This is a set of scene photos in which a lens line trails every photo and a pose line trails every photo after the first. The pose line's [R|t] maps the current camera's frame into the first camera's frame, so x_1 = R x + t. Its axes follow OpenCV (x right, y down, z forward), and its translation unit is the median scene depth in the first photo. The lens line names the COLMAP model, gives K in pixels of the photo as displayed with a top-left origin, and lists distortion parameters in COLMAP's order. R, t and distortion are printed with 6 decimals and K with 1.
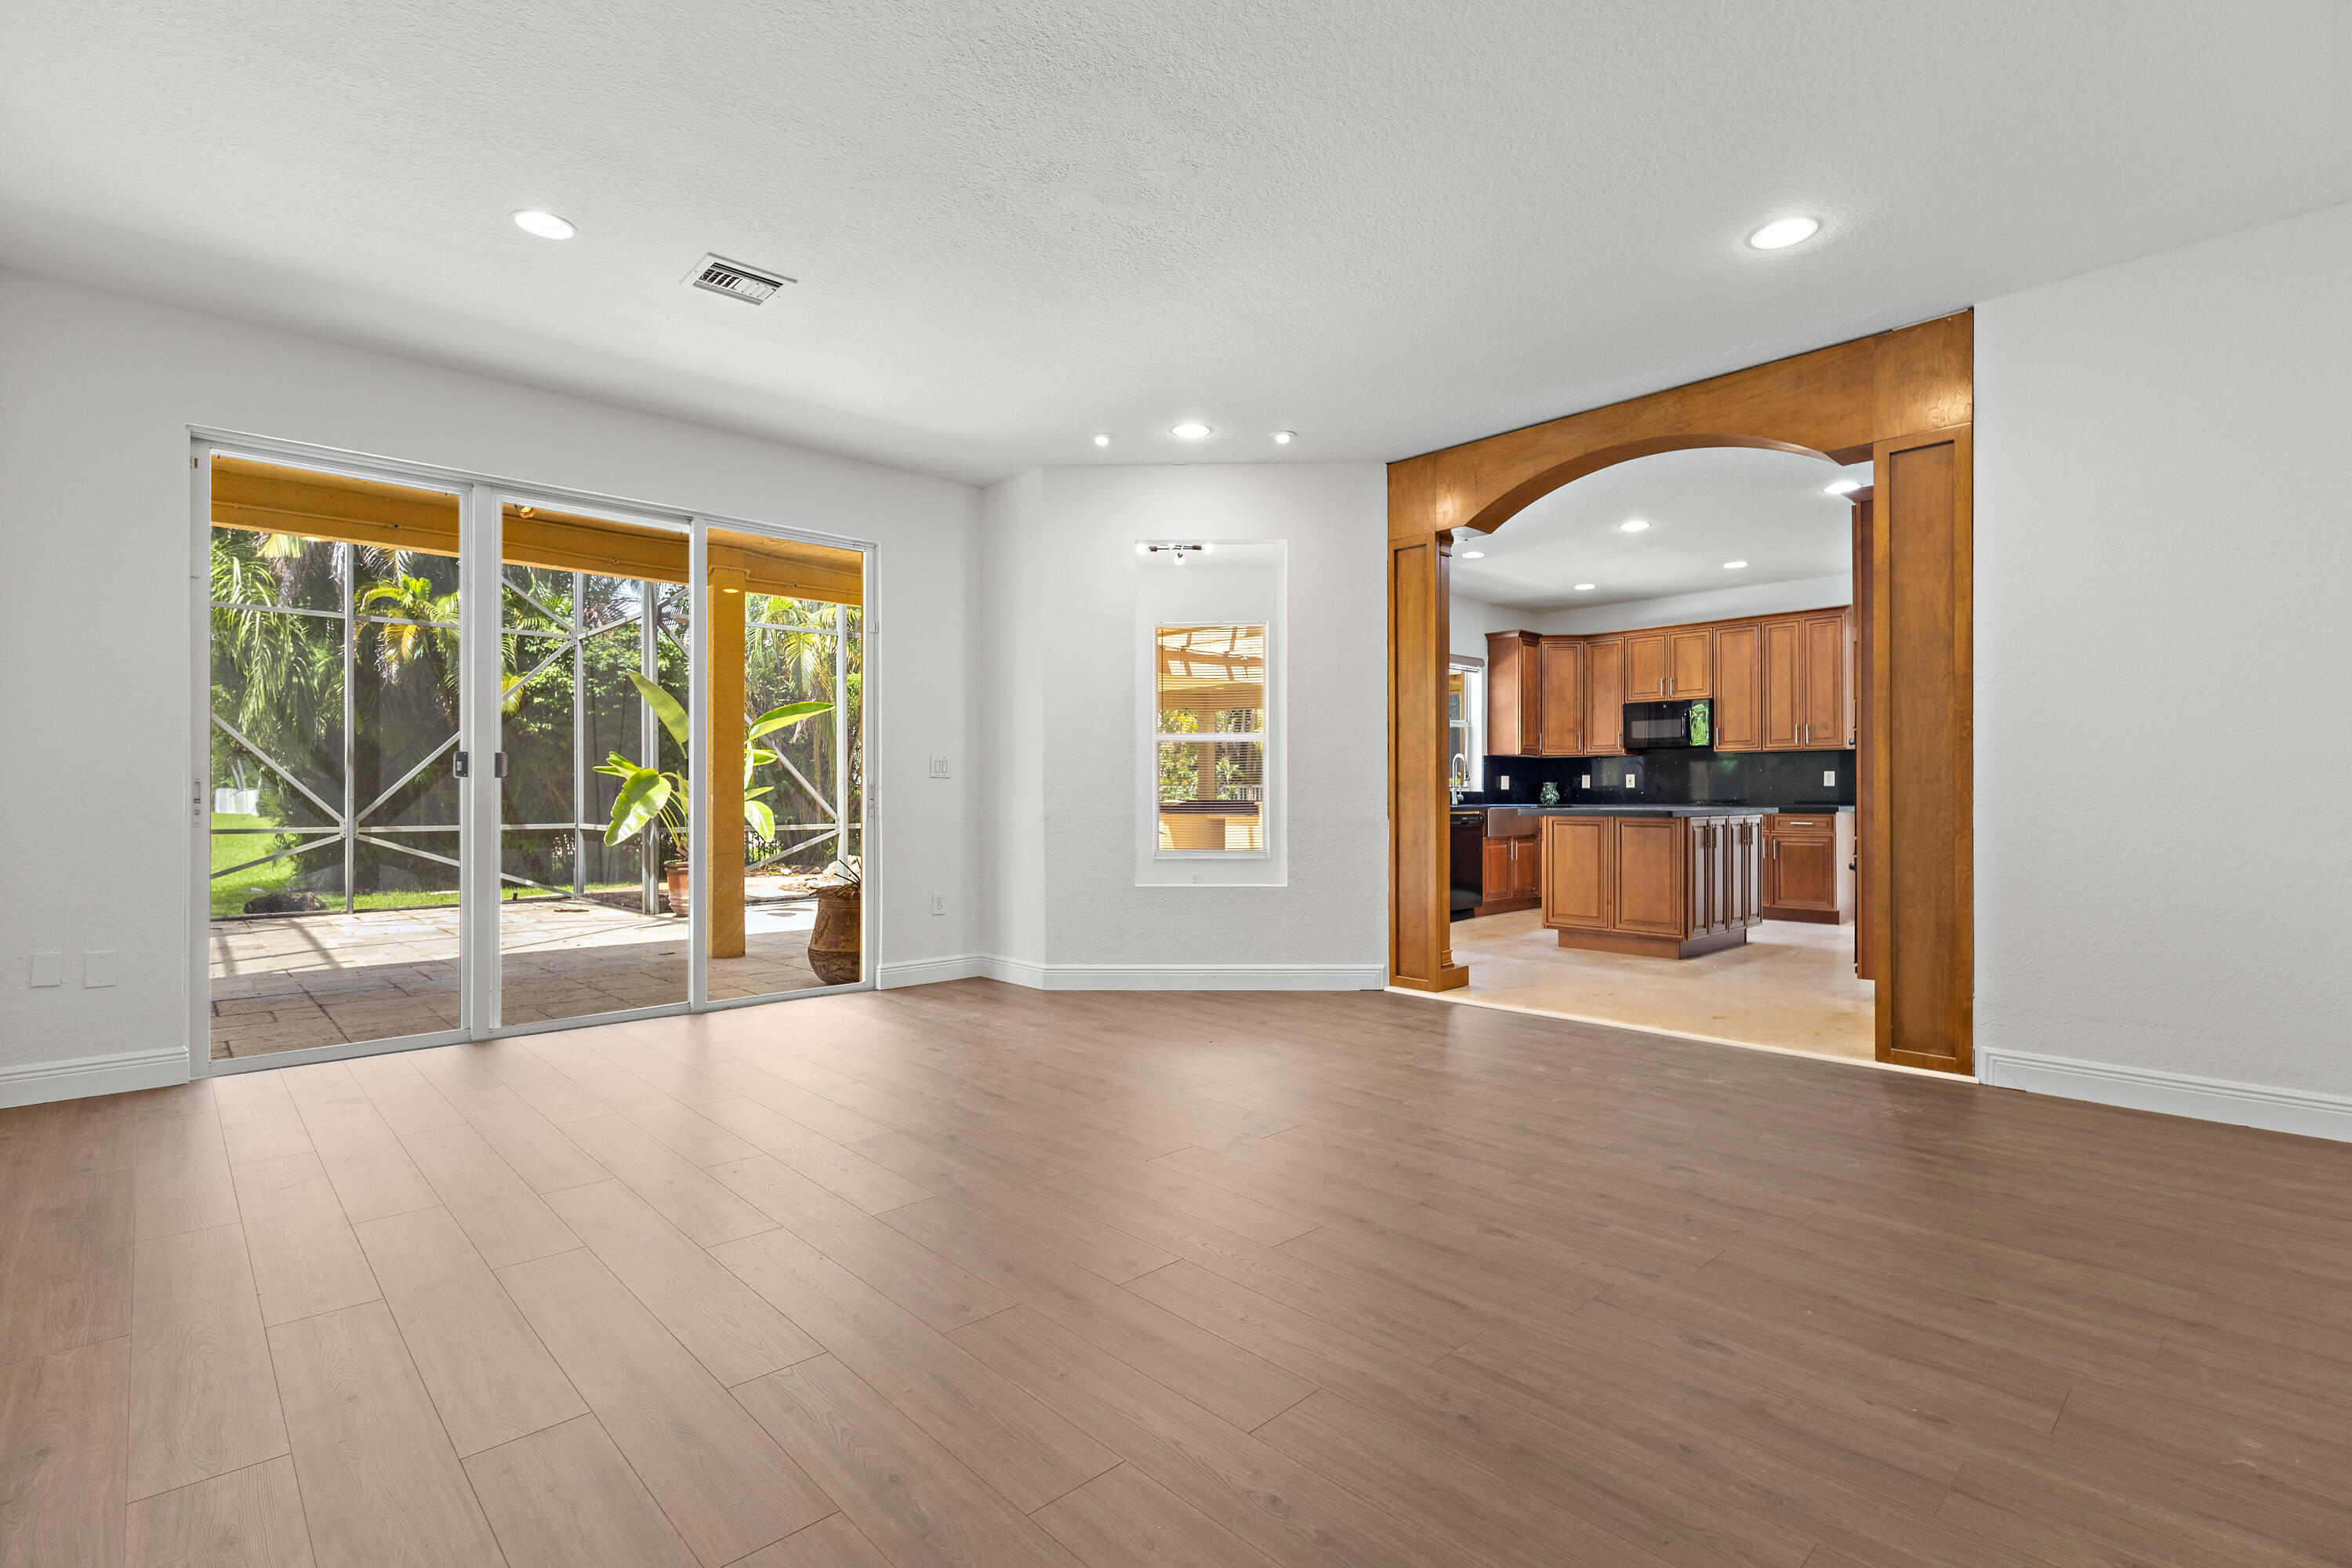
lens RADIAL K [[1083.0, 0, 1168.4], [0, 1083.0, 784.5], [0, 0, 1]] dist [-0.001599, 0.002115]
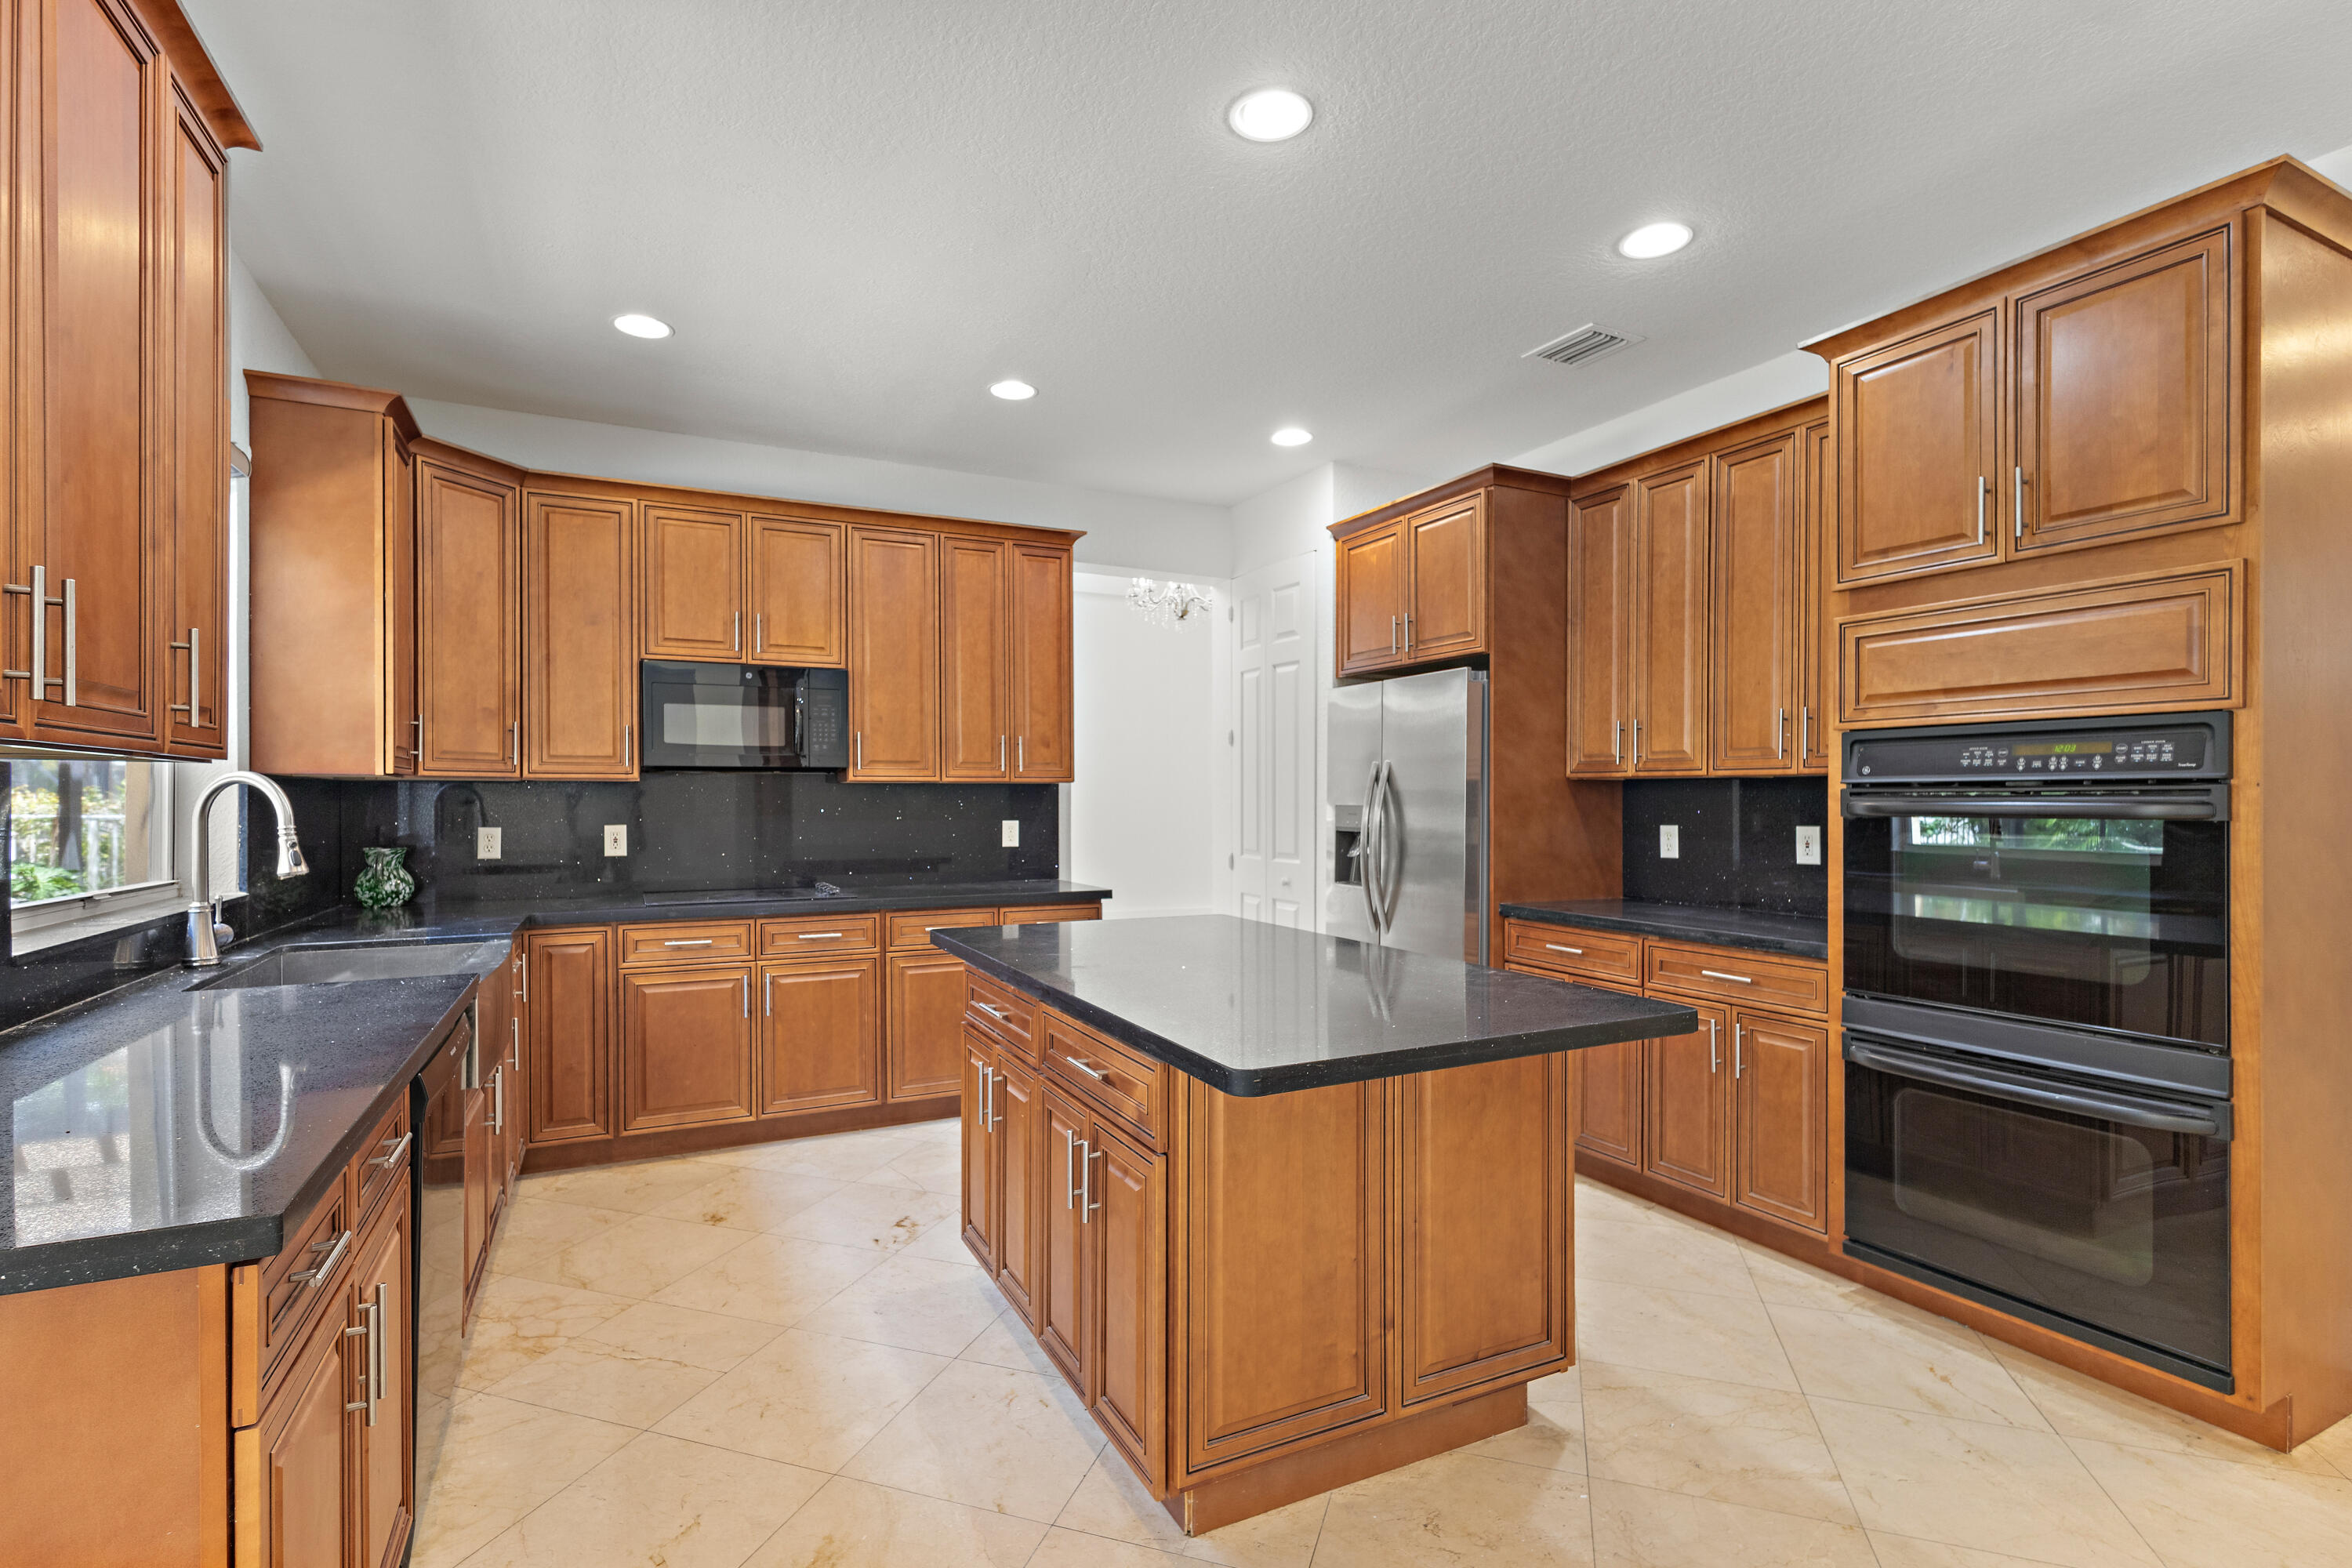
lens RADIAL K [[1083.0, 0, 1165.7], [0, 1083.0, 792.2], [0, 0, 1]] dist [-0.001599, 0.002115]
pose [[0.298322, 0.002277, 0.954463, 0.085066], [-0.006811, 0.999977, -0.000257, -0.025075], [-0.954441, -0.006425, 0.298330, 0.688678]]
